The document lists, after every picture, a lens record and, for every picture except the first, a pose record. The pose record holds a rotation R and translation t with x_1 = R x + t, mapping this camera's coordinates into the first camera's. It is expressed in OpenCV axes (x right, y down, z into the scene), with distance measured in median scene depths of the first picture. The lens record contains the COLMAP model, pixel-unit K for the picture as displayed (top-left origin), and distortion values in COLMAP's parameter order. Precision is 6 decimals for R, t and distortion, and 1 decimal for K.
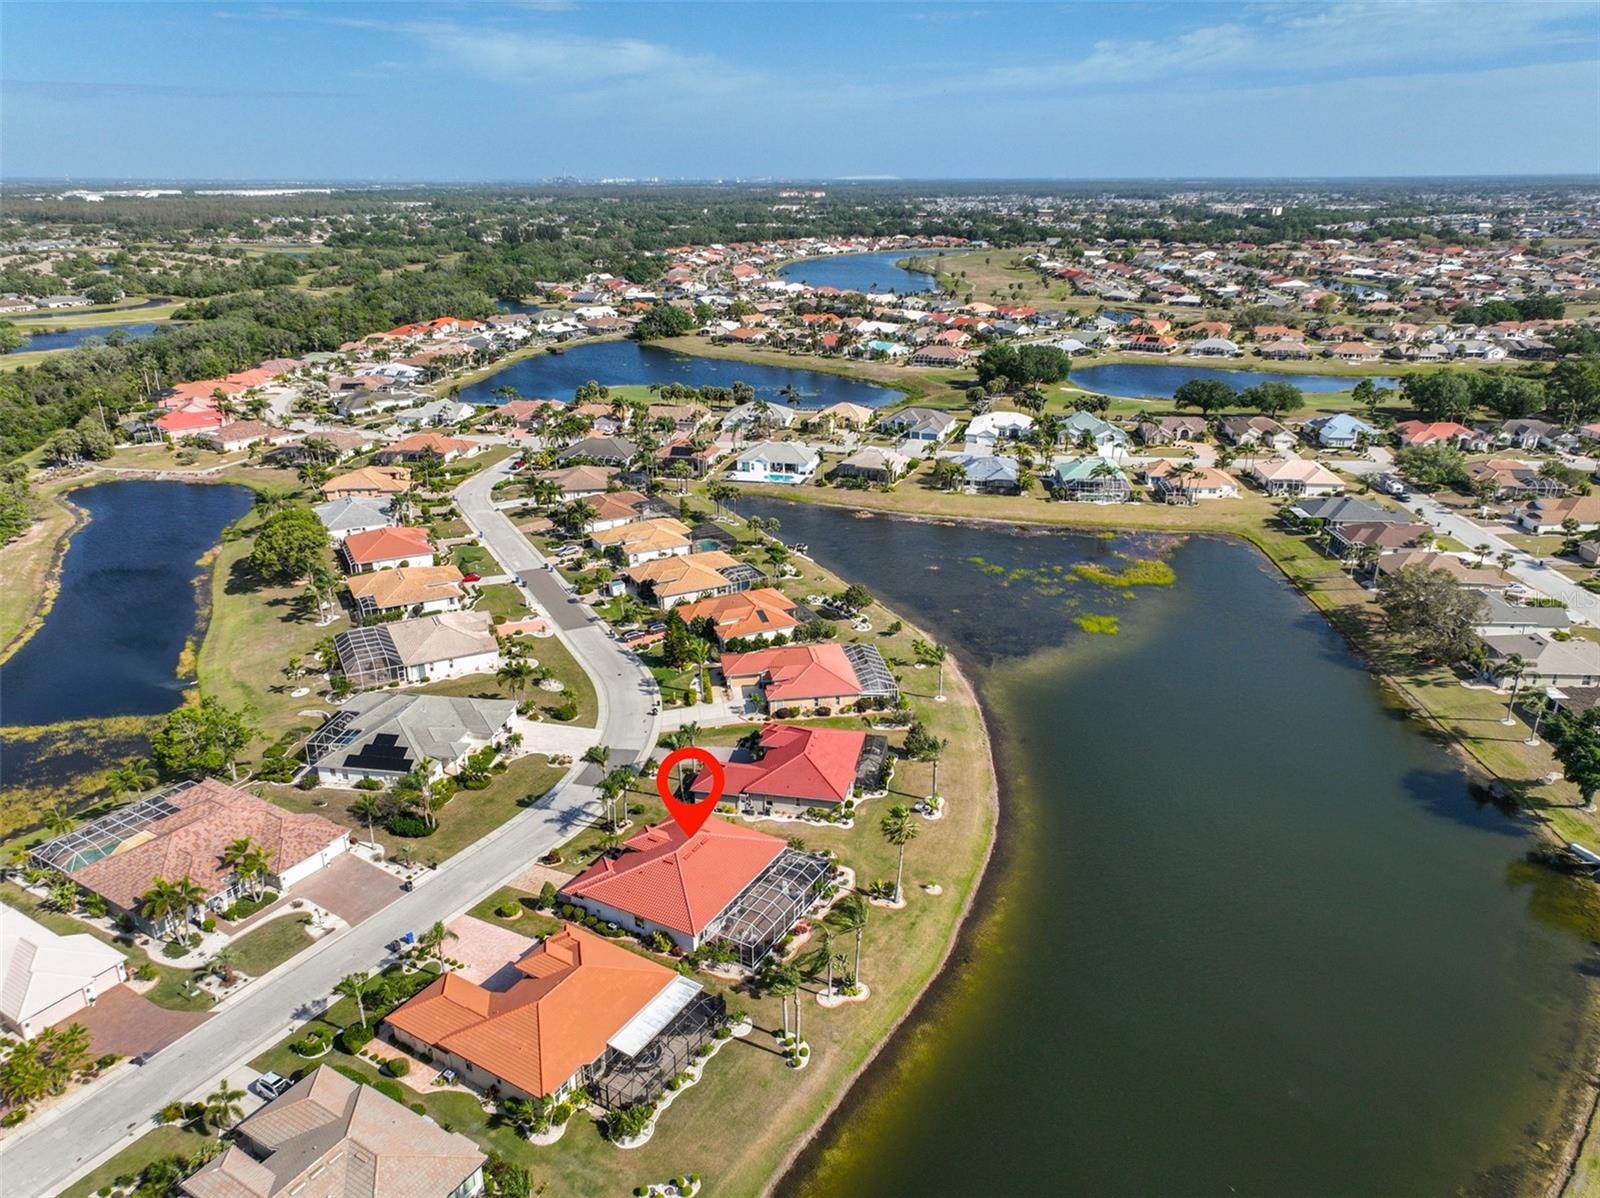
lens RADIAL K [[1112.2, 0, 808.8], [0, 1112.2, 598.3], [0, 0, 1]] dist [0.004970, 0.000485]
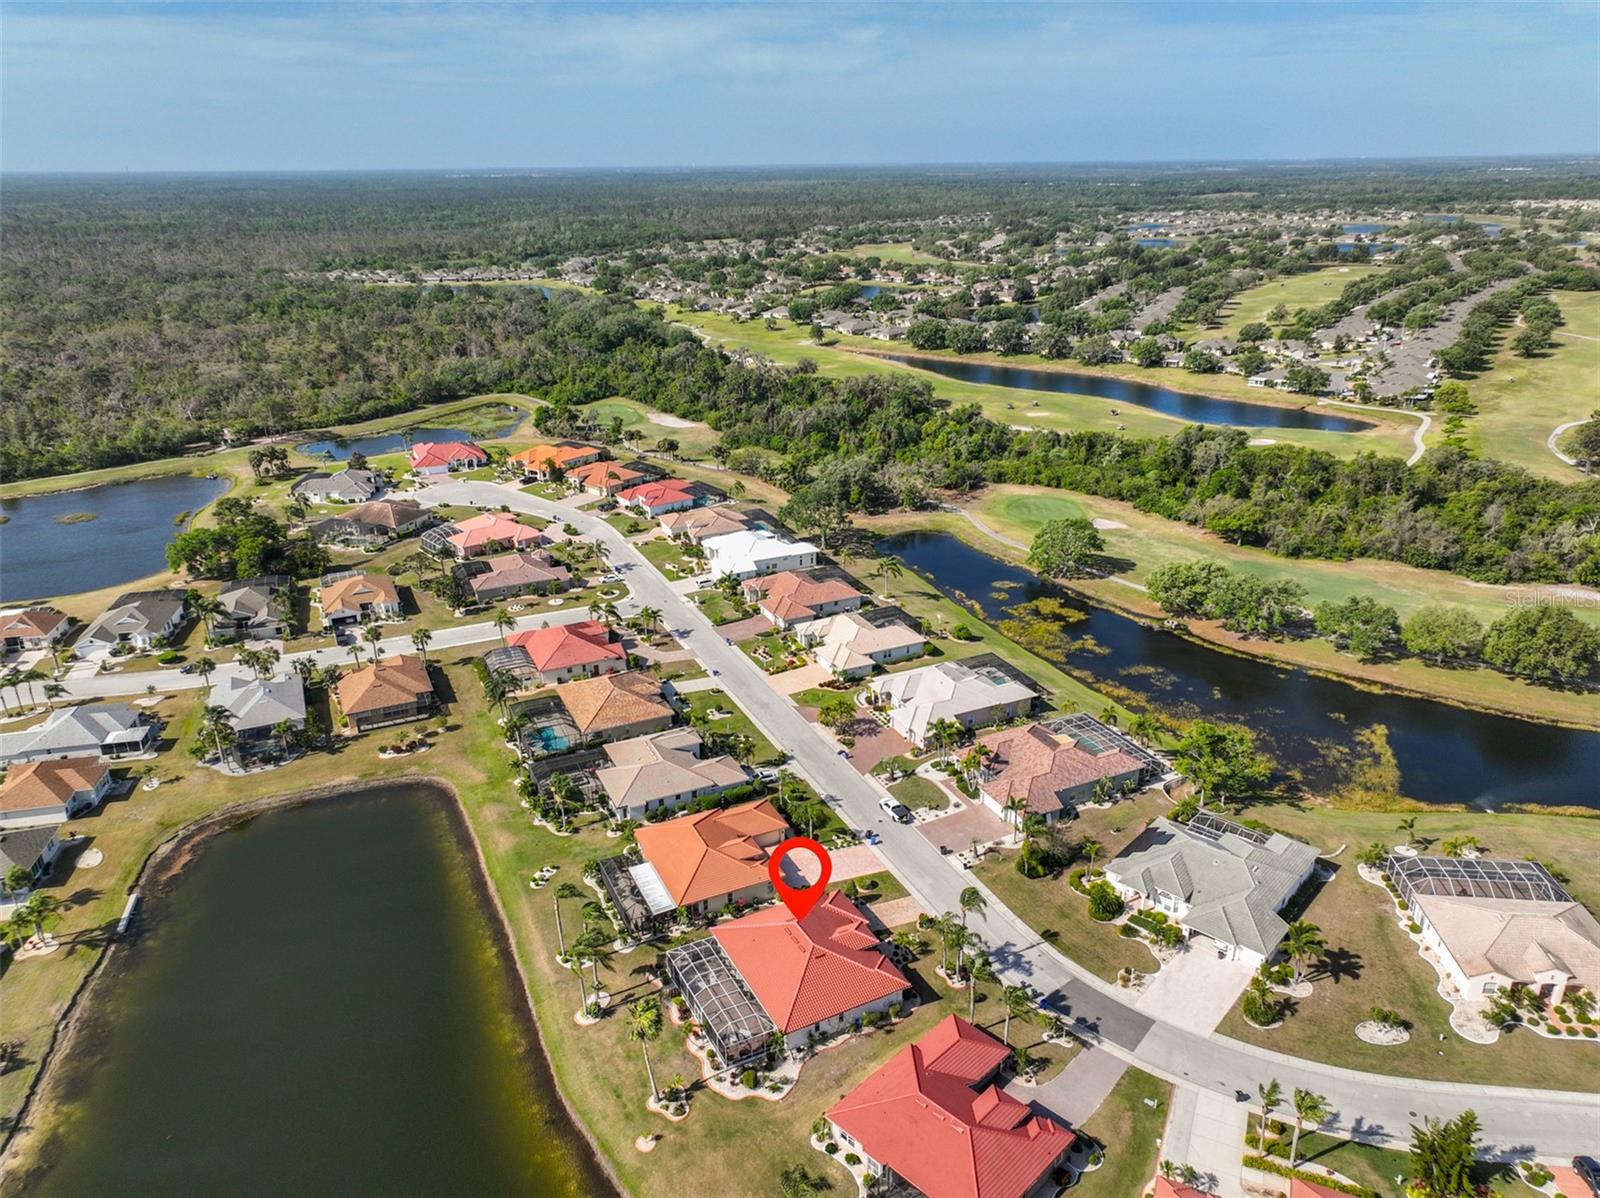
lens RADIAL K [[1112.2, 0, 808.8], [0, 1112.2, 598.3], [0, 0, 1]] dist [0.004970, 0.000485]
pose [[-0.549582, 0.314131, -0.774133, 0.631171], [-0.284525, 0.800846, 0.526964, -0.615242], [0.785497, 0.509870, -0.350753, 1.302155]]
